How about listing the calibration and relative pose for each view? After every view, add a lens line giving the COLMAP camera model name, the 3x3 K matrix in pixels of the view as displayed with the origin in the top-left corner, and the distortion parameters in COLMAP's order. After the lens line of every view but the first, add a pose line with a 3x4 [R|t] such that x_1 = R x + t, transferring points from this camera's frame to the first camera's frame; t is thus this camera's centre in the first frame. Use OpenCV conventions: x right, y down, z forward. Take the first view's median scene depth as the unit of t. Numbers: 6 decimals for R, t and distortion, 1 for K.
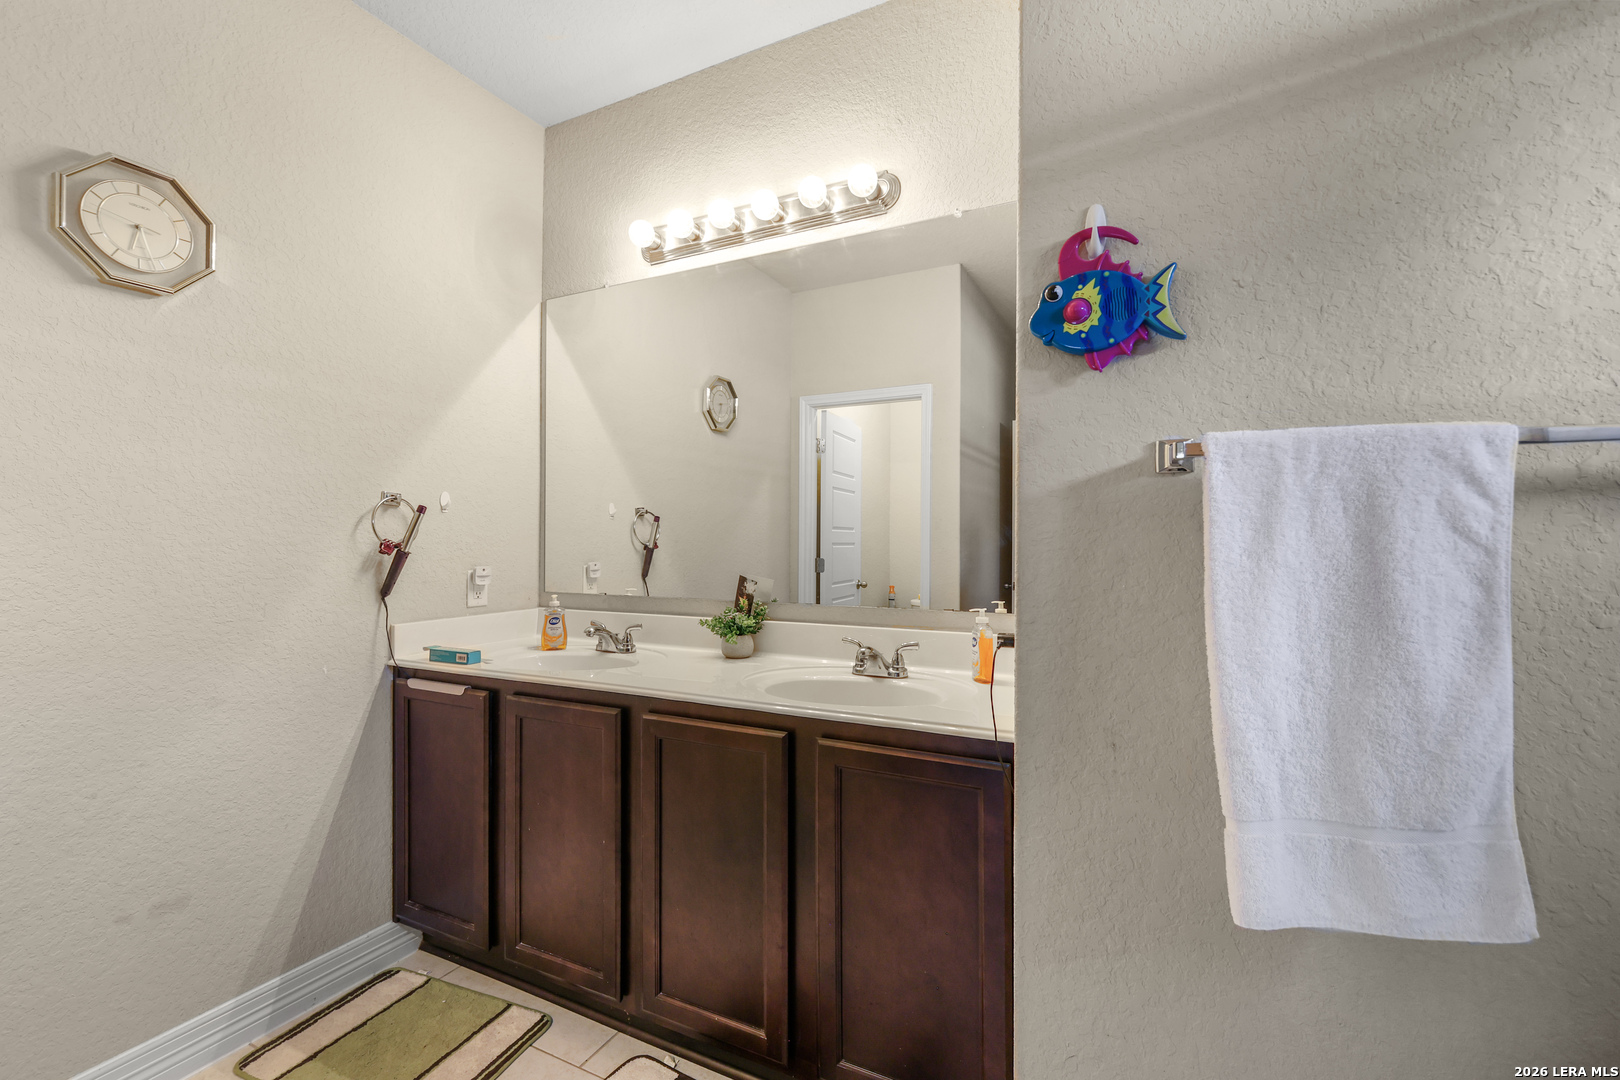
lens RADIAL K [[709.3, 0, 810.0], [0, 709.3, 540.0], [0, 0, 1]] dist [0.001161, 0.000083]
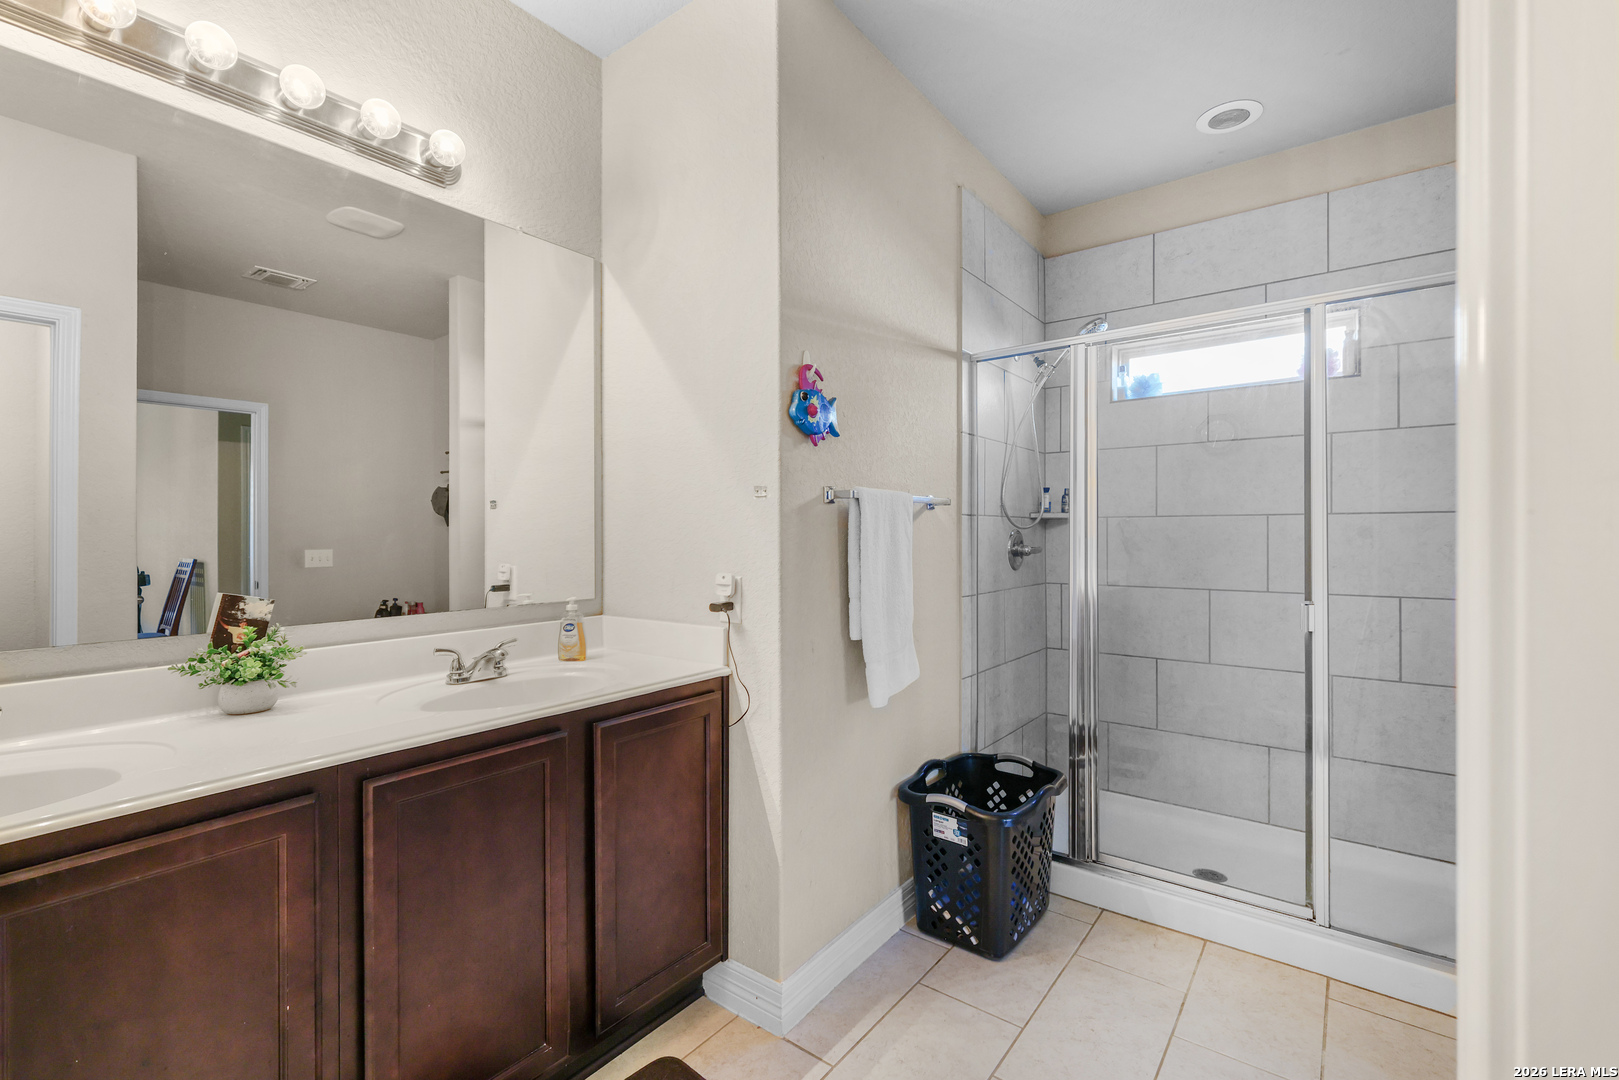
lens RADIAL K [[704.6, 0, 810.5], [0, 704.6, 537.1], [0, 0, 1]] dist [0.018828, -0.000141]
pose [[0.192220, -0.008285, 0.981317, -0.938626], [0.003155, 0.999964, 0.007825, -0.011377], [-0.981347, 0.001592, 0.192240, 0.451064]]
